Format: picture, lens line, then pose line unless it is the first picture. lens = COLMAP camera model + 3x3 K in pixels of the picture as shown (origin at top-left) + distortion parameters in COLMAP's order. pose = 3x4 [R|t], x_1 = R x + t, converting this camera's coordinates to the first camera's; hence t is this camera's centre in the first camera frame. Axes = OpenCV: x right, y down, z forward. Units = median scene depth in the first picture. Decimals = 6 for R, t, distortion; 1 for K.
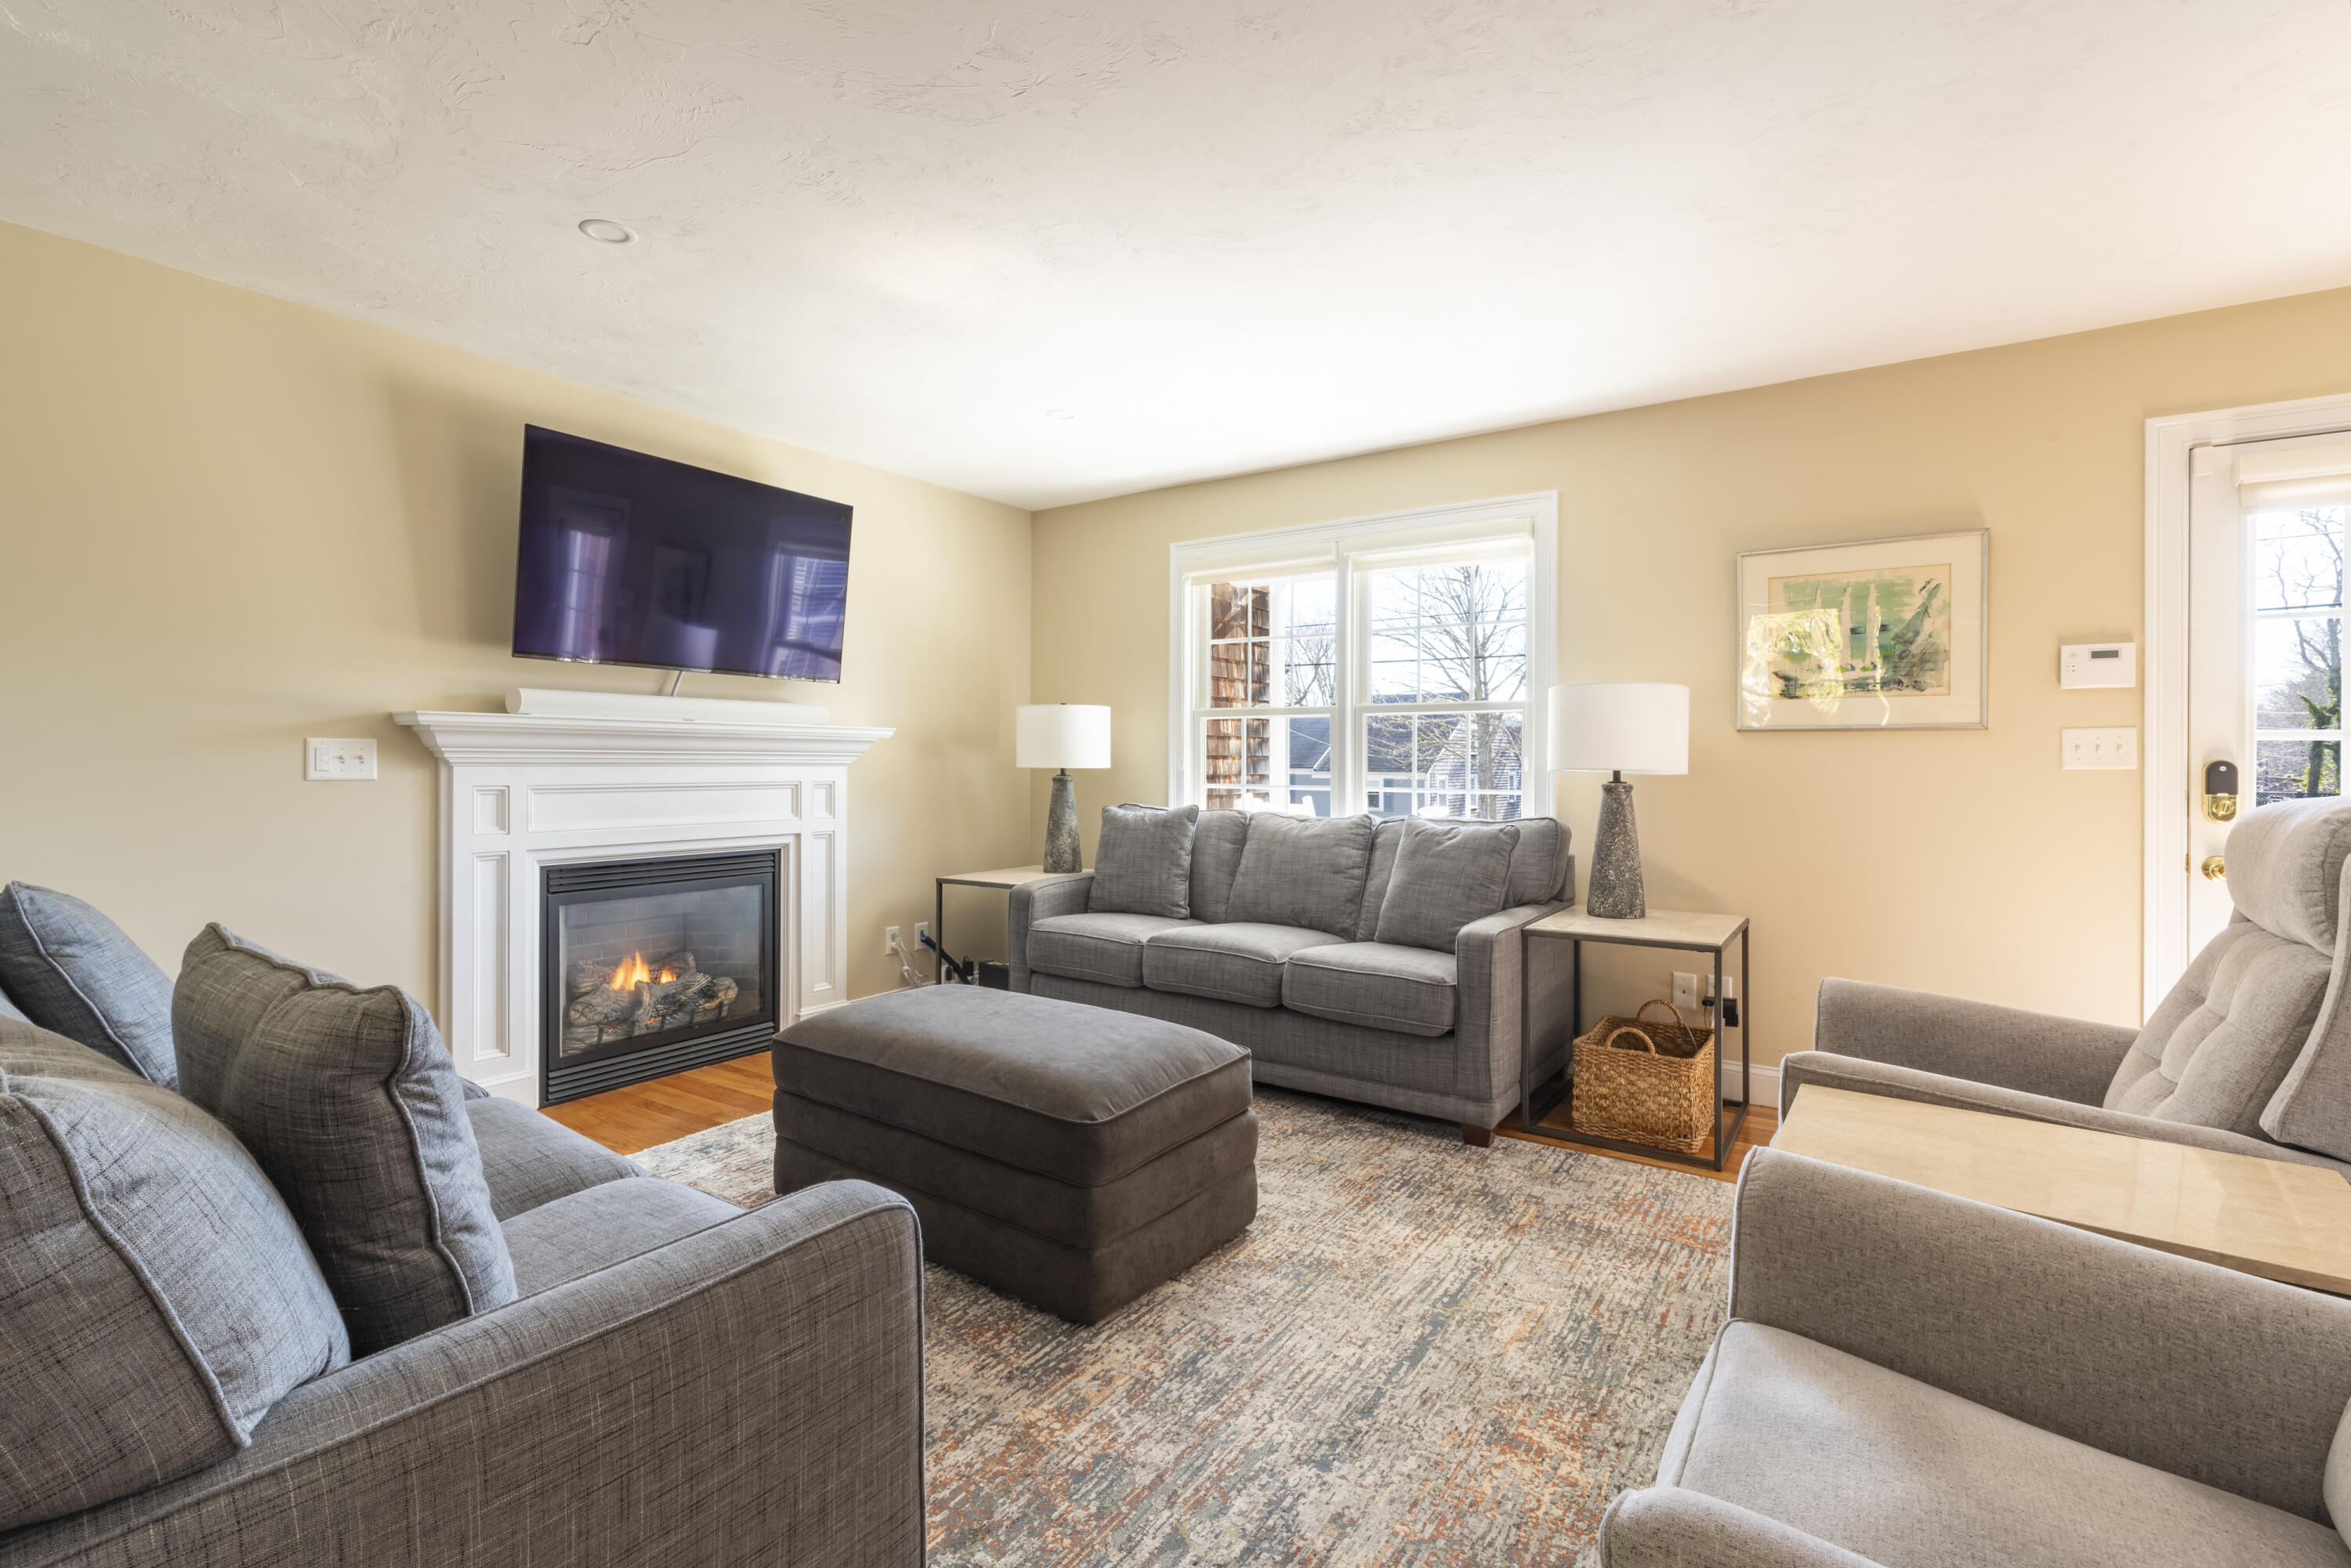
lens RADIAL K [[1063.1, 0, 1178.4], [0, 1063.1, 758.0], [0, 0, 1]] dist [0.002929, -0.000062]
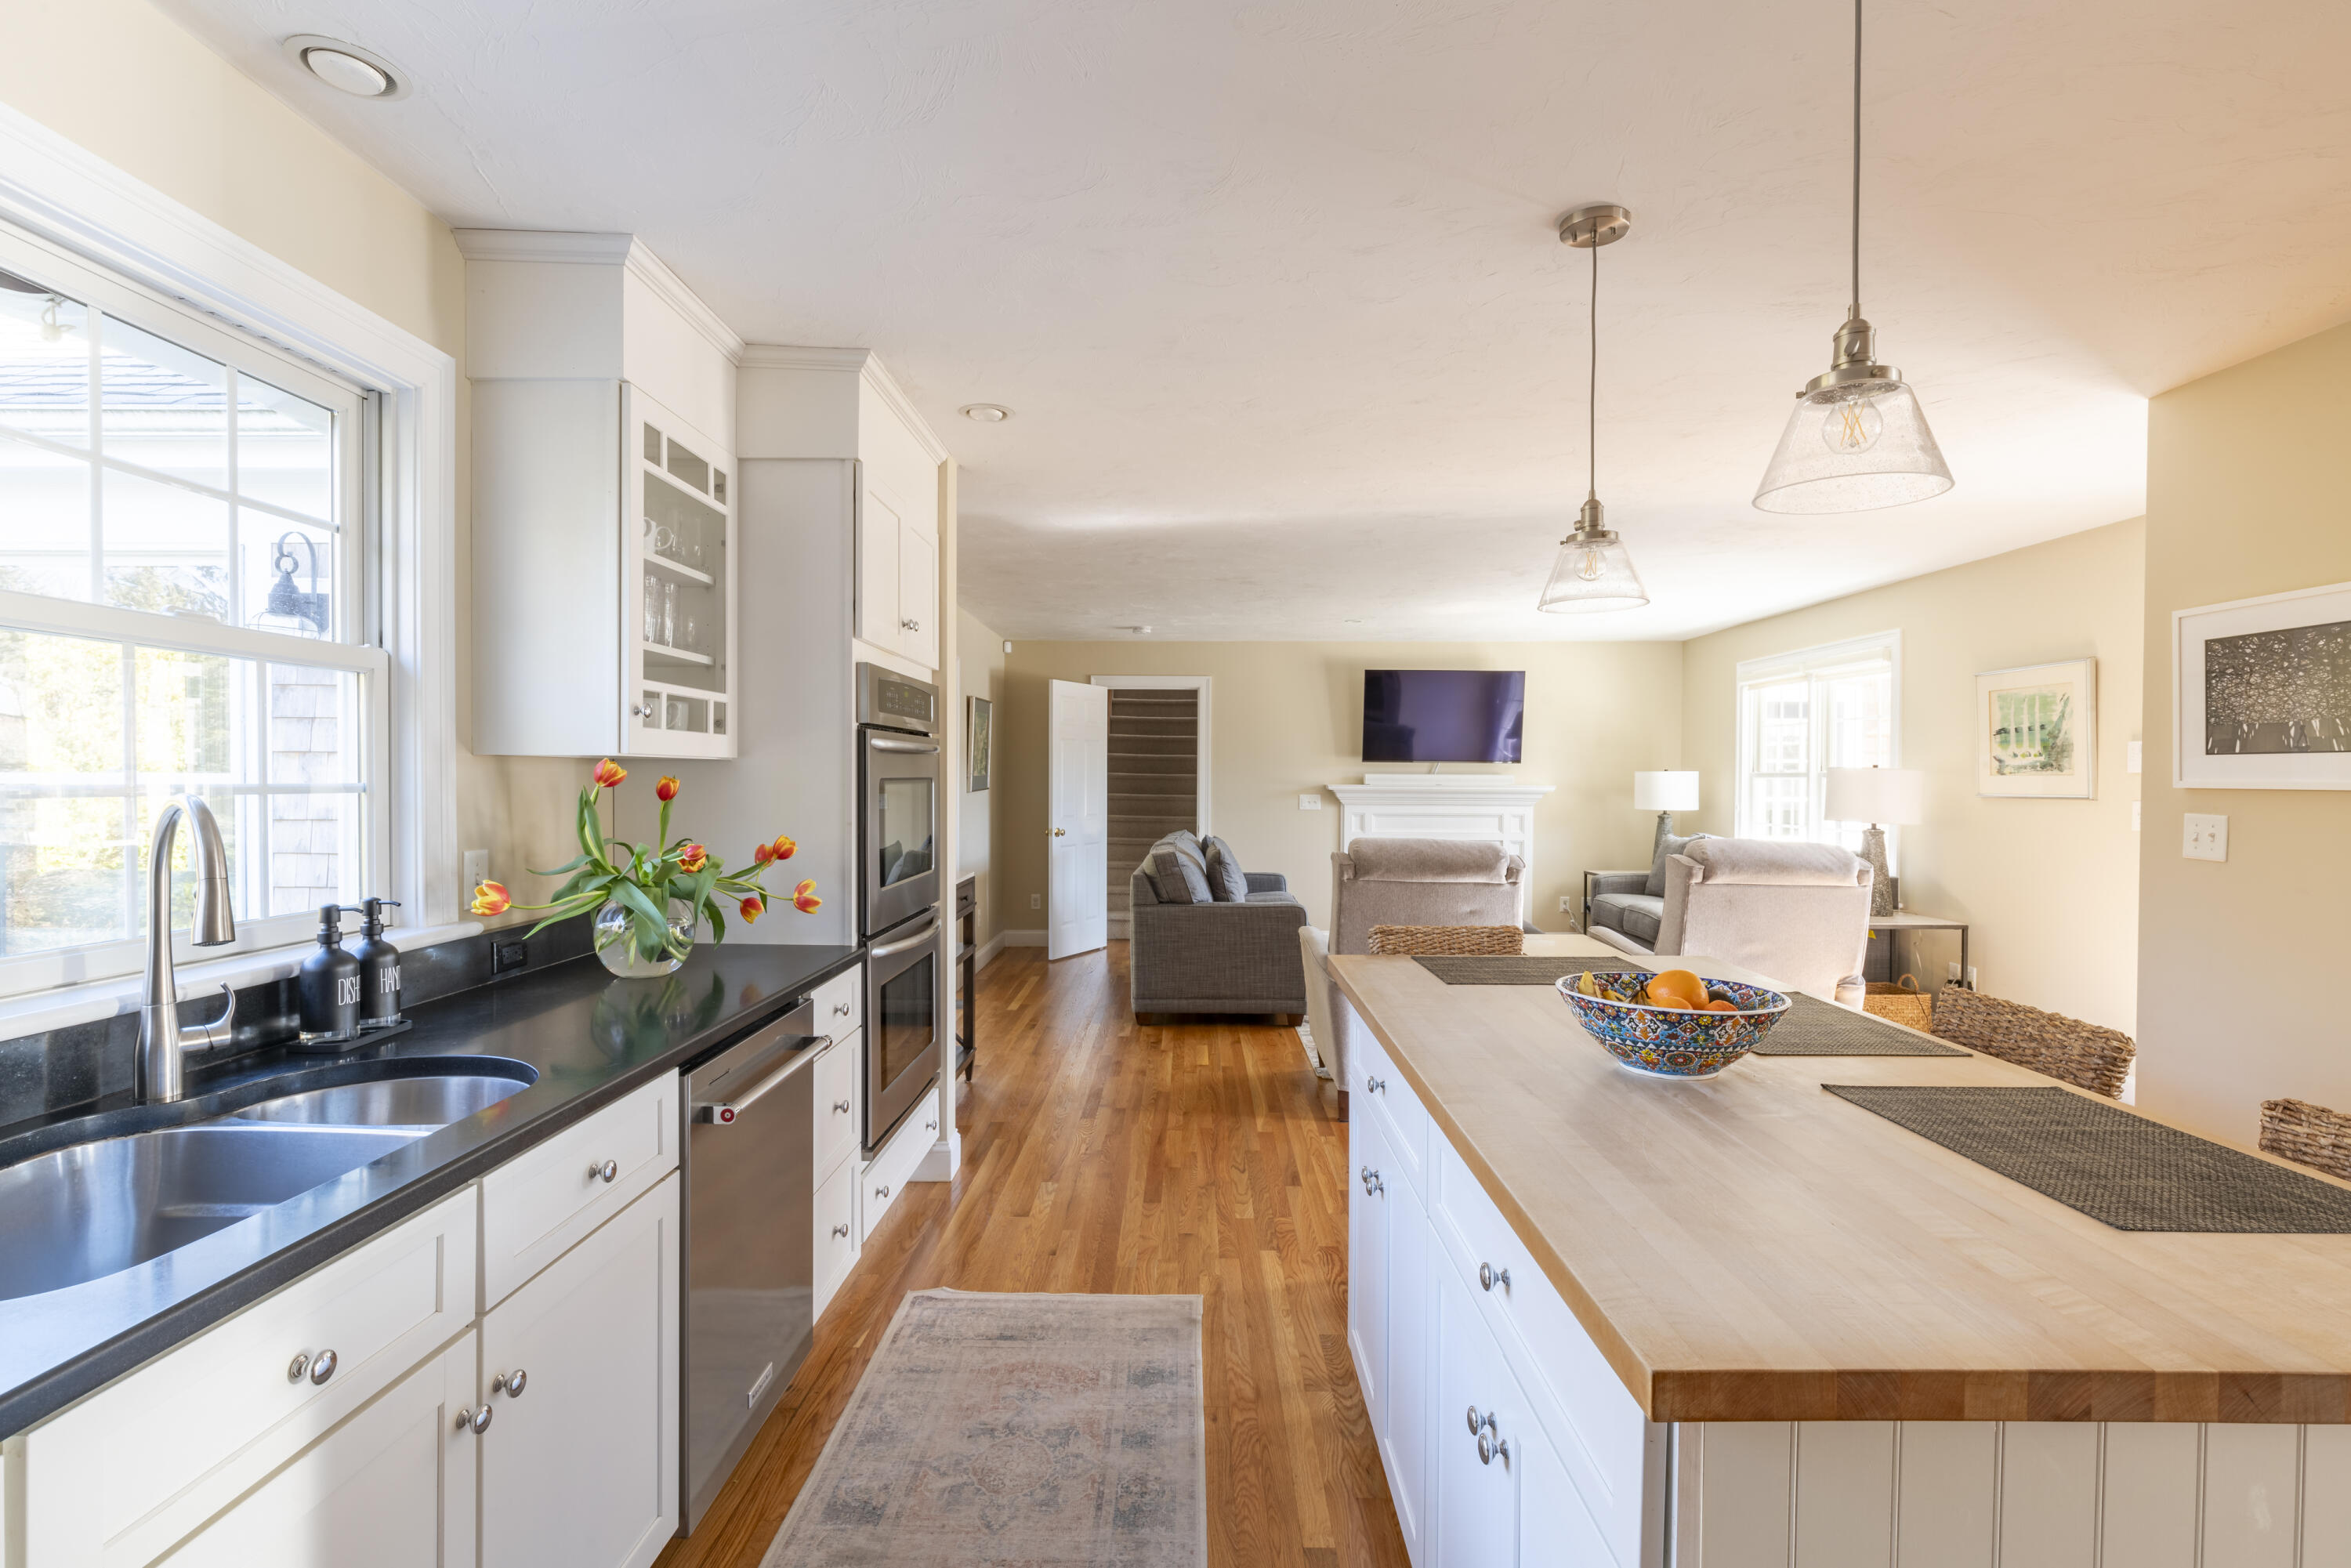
lens RADIAL K [[1100.2, 0, 1175.5], [0, 1100.2, 784.0], [0, 0, 1]] dist [0.002030, -0.000239]
pose [[0.556231, 0.003292, -0.831021, 1.191649], [-0.000225, 0.999993, 0.003811, -0.049342], [0.831028, -0.001933, 0.556228, -0.750346]]
